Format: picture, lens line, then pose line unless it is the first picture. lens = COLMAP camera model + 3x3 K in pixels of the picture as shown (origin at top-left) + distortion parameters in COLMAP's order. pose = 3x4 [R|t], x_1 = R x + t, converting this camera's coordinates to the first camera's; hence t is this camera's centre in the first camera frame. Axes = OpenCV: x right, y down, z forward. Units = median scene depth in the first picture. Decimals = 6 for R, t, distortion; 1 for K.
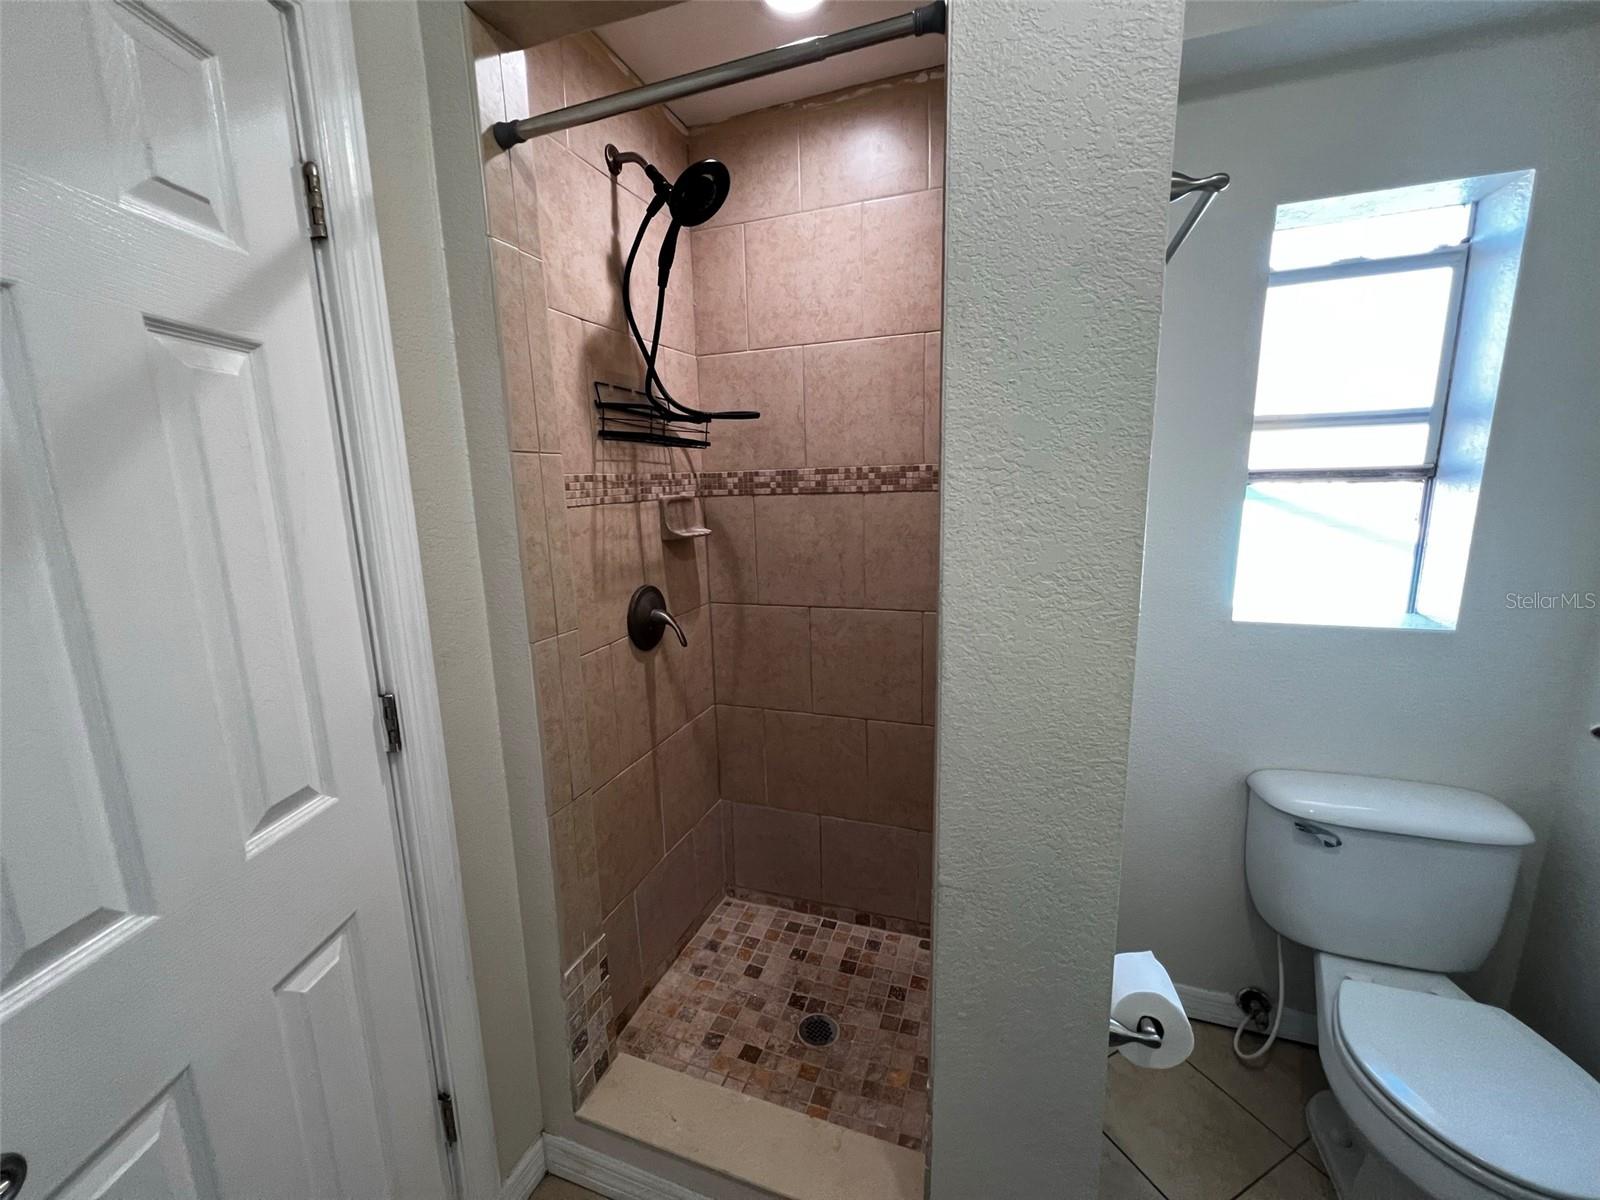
lens RADIAL K [[630.9, 0, 797.4], [0, 630.9, 600.3], [0, 0, 1]] dist [-0.009876, 0.000134]
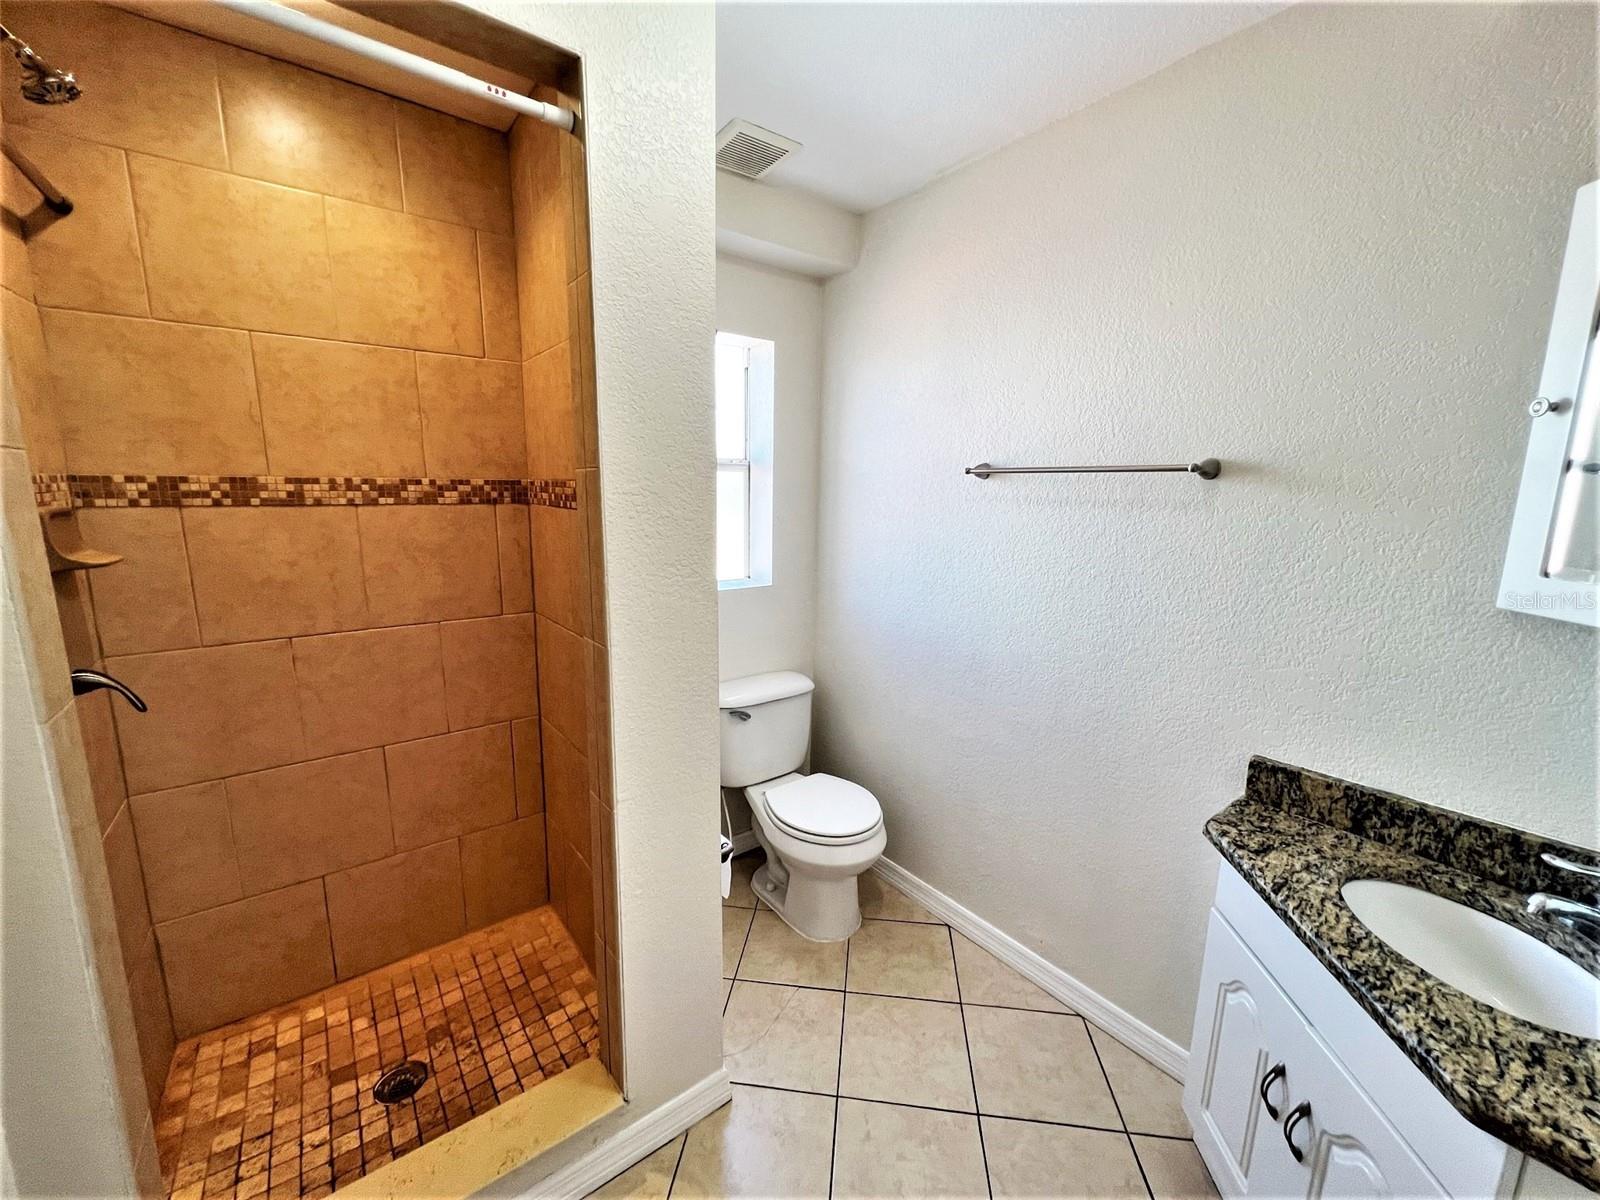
lens RADIAL K [[630.9, 0, 797.7], [0, 630.9, 602.4], [0, 0, 1]] dist [-0.009876, 0.000134]
pose [[0.531561, -0.115955, 0.839046, -0.342667], [0.131955, 0.989827, 0.053195, 0.009042], [-0.836678, 0.082440, 0.541454, -0.041223]]
